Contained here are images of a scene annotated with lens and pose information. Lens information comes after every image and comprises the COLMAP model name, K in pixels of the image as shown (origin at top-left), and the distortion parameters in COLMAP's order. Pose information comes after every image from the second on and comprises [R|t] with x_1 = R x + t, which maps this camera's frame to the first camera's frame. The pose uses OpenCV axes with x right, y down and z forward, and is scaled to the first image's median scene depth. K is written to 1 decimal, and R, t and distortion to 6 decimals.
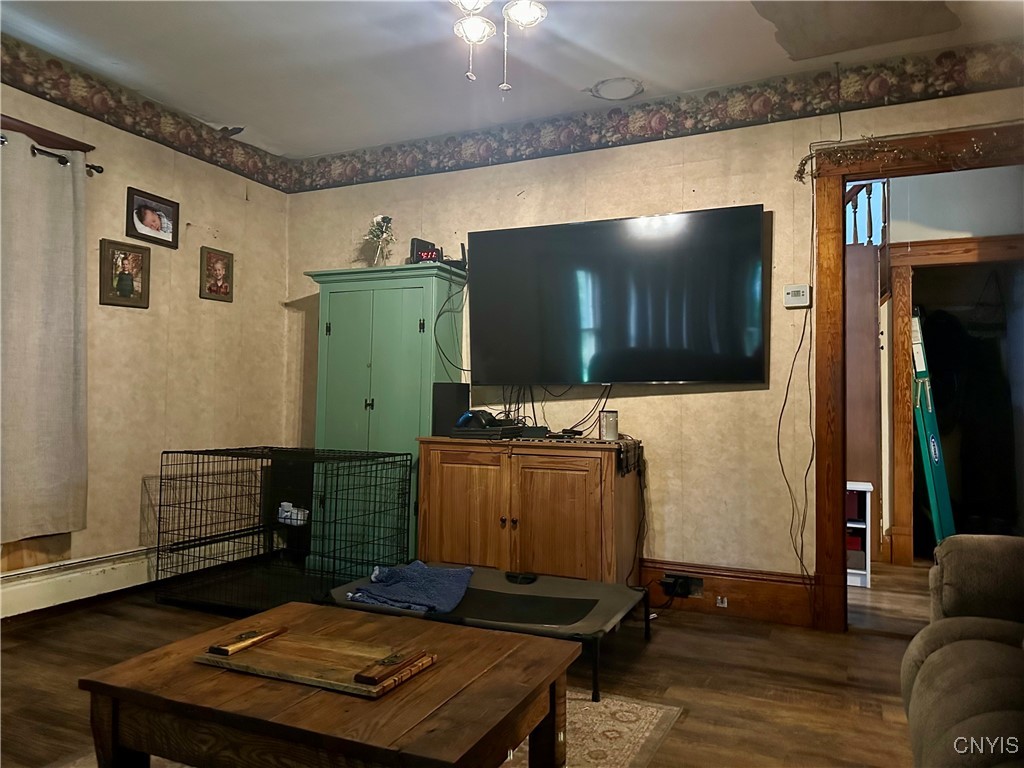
lens RADIAL K [[718.0, 0, 512.8], [0, 718.0, 379.1], [0, 0, 1]] dist [0.042824, -0.053109]
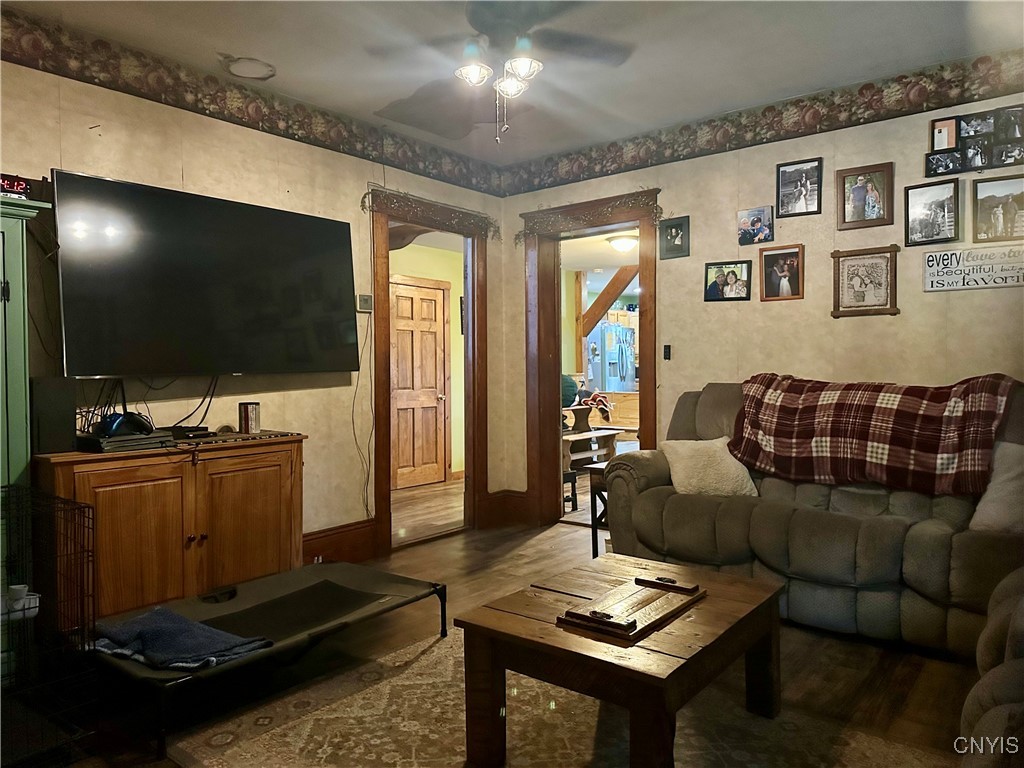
lens RADIAL K [[718.0, 0, 513.2], [0, 718.0, 384.4], [0, 0, 1]] dist [0.042824, -0.053109]
pose [[0.232019, -0.041251, 0.971836, -0.752908], [-0.028719, 0.998374, 0.049234, -0.040706], [-0.972287, -0.039334, 0.230457, 0.438443]]
